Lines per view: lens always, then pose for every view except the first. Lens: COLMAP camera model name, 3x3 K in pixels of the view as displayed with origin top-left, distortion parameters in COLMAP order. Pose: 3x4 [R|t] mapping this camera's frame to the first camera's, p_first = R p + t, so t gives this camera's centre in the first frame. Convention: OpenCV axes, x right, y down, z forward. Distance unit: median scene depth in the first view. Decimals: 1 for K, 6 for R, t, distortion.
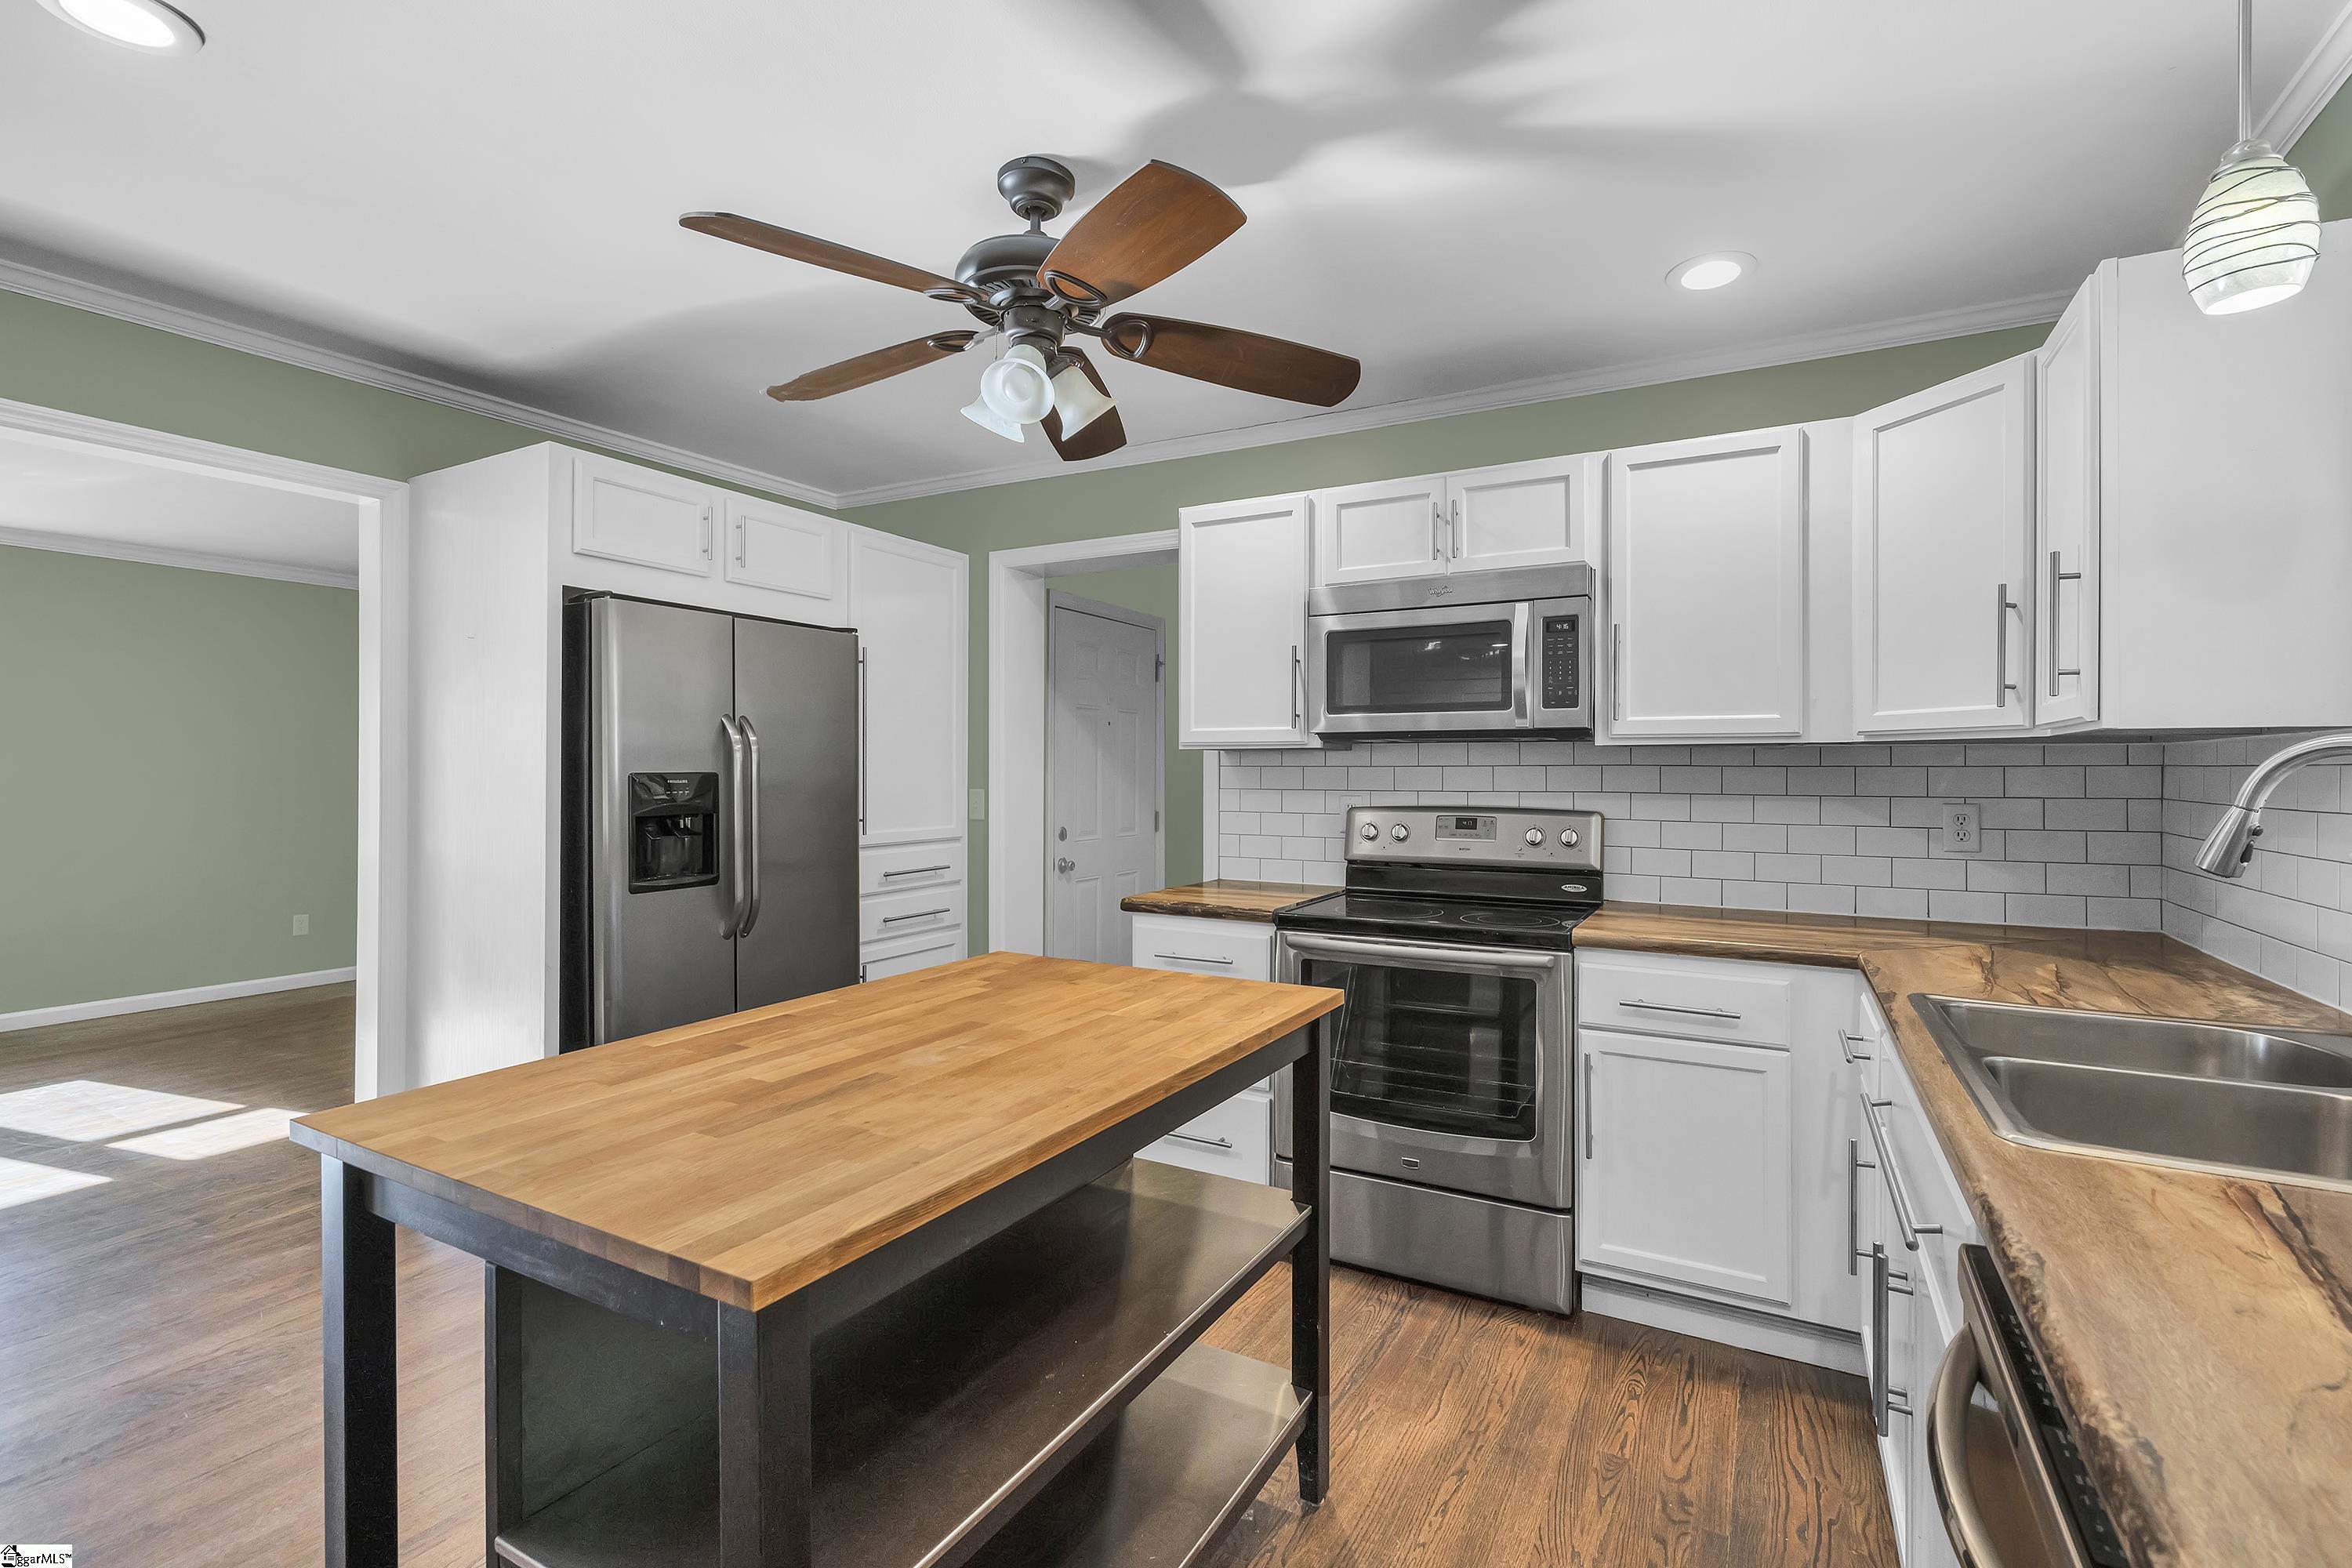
lens RADIAL K [[1067.8, 0, 1180.2], [0, 1067.8, 774.6], [0, 0, 1]] dist [-0.004389, -0.000701]
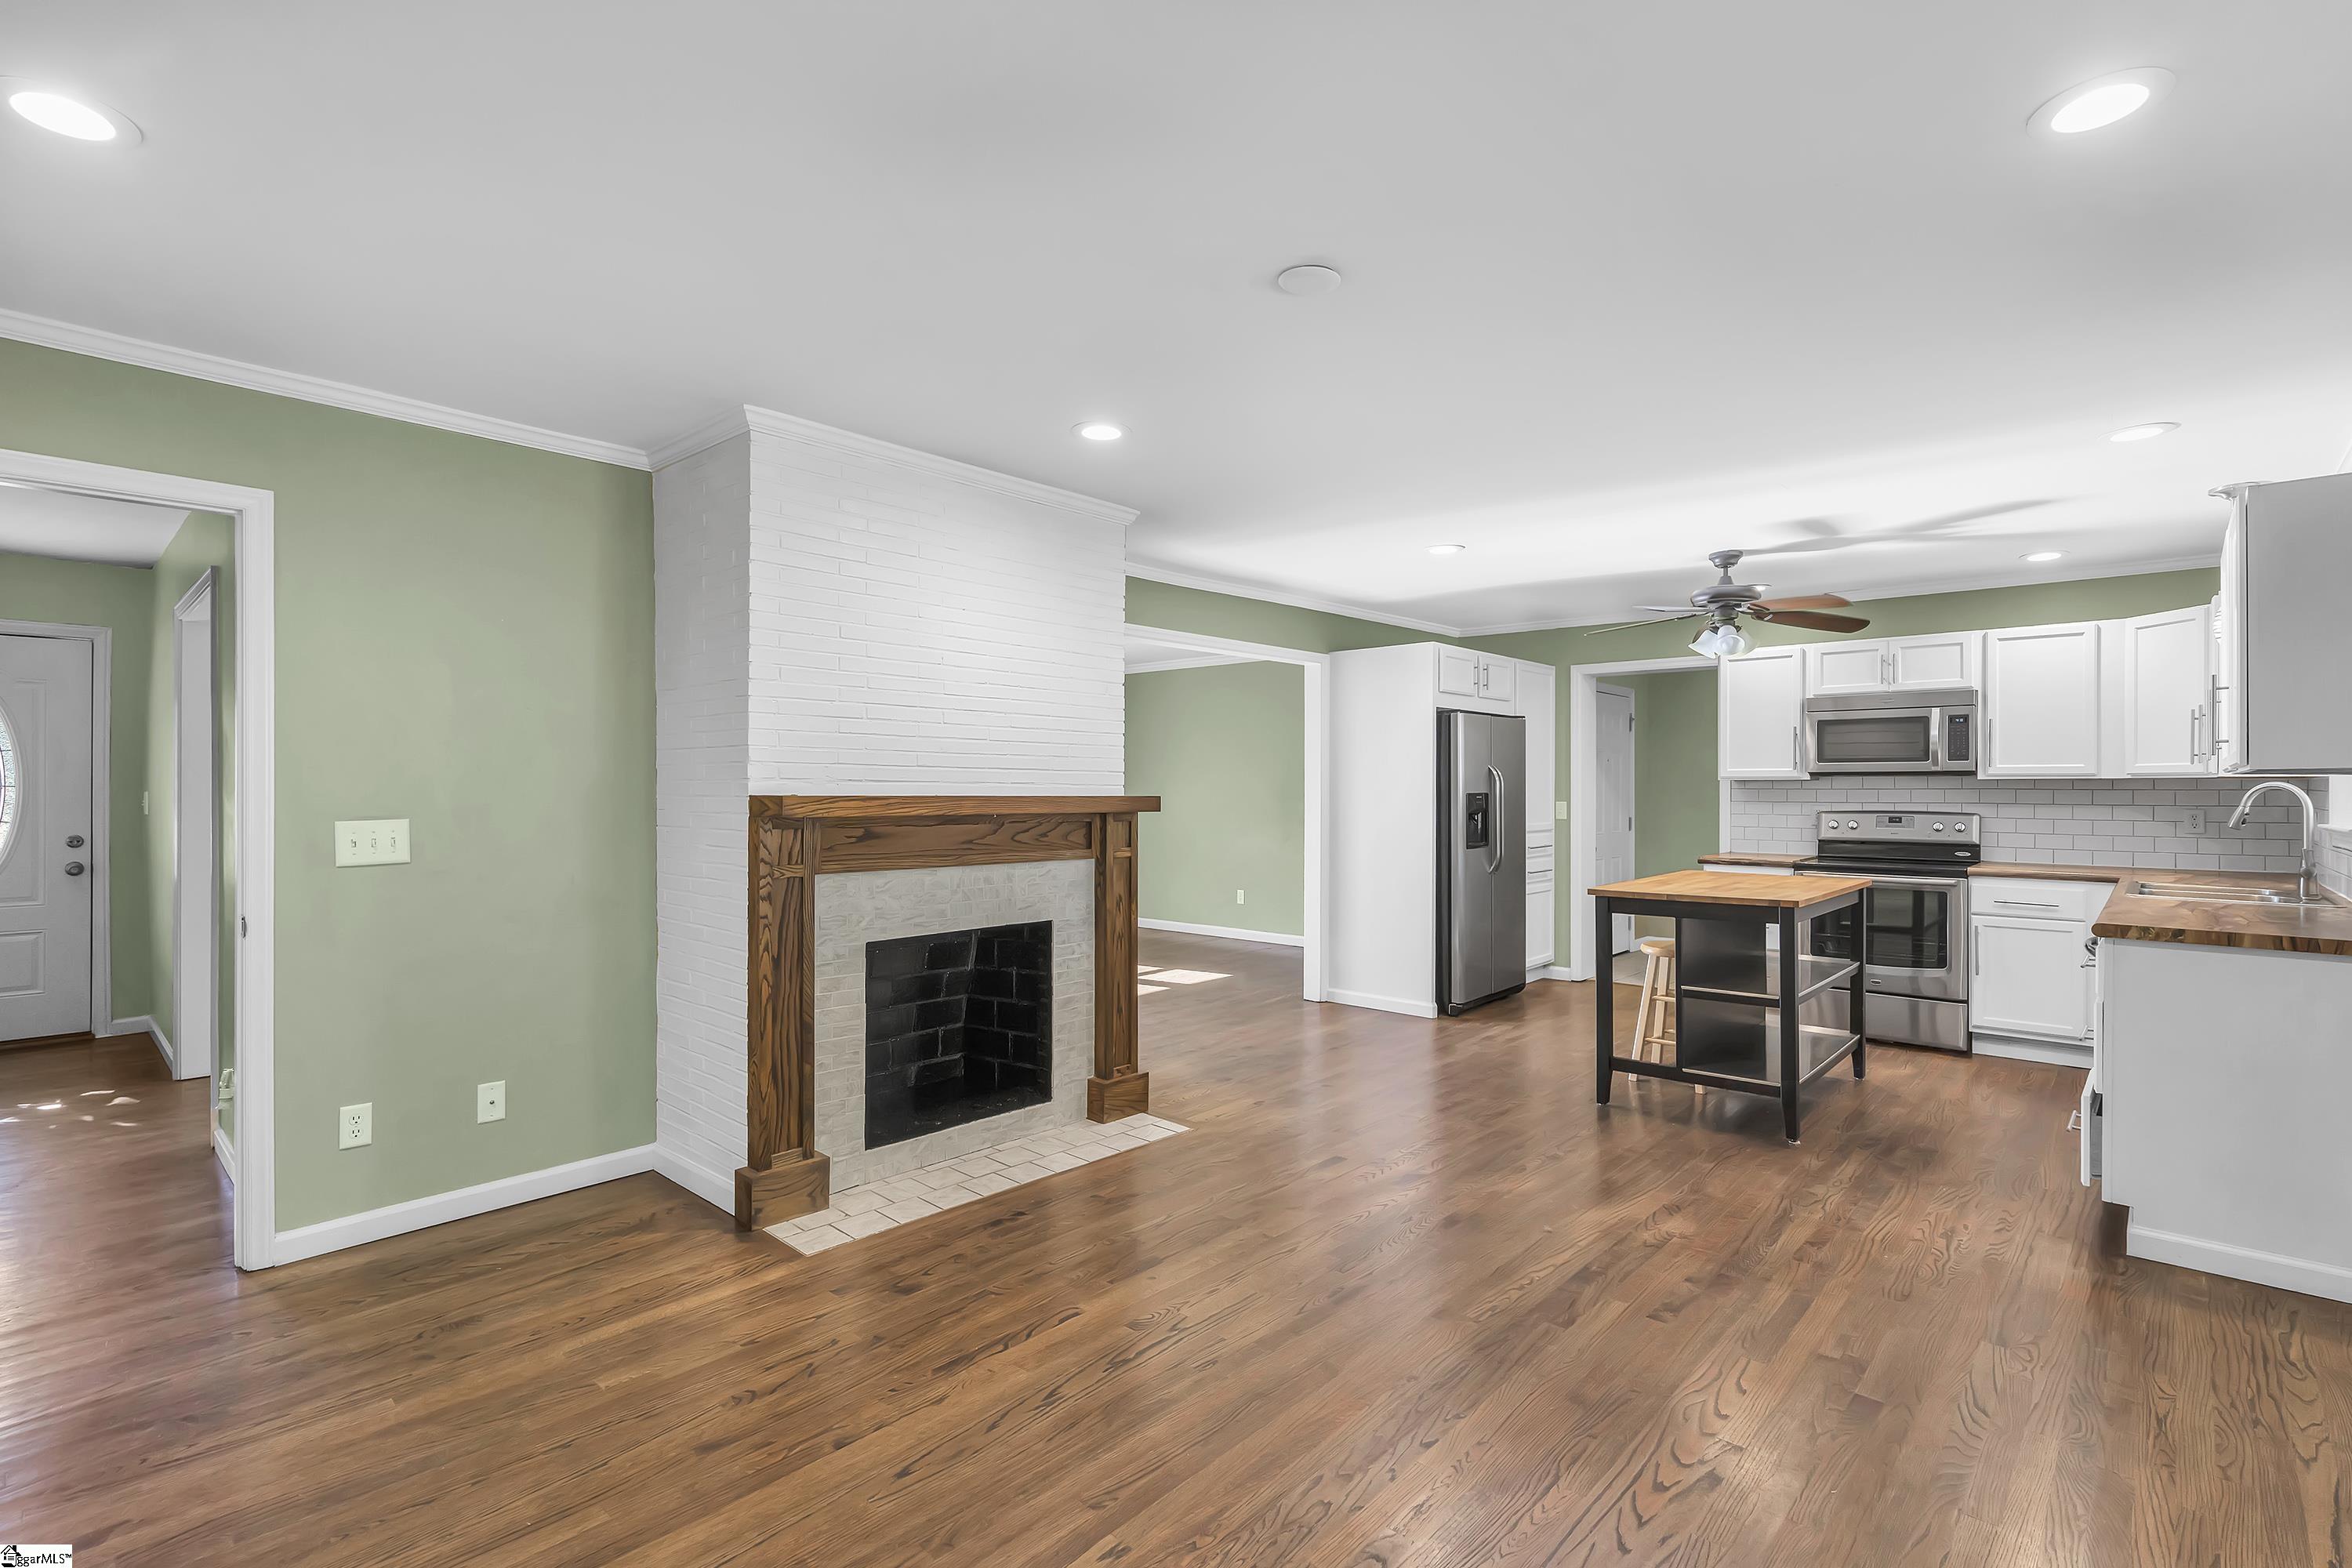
lens RADIAL K [[1067.8, 0, 1168.9], [0, 1067.8, 793.0], [0, 0, 1]] dist [-0.004389, -0.000701]
pose [[0.969807, 0.001971, -0.243865, -0.586687], [-0.002124, 0.999998, -0.000364, 0.002210], [0.243864, 0.000871, 0.969809, -1.286008]]
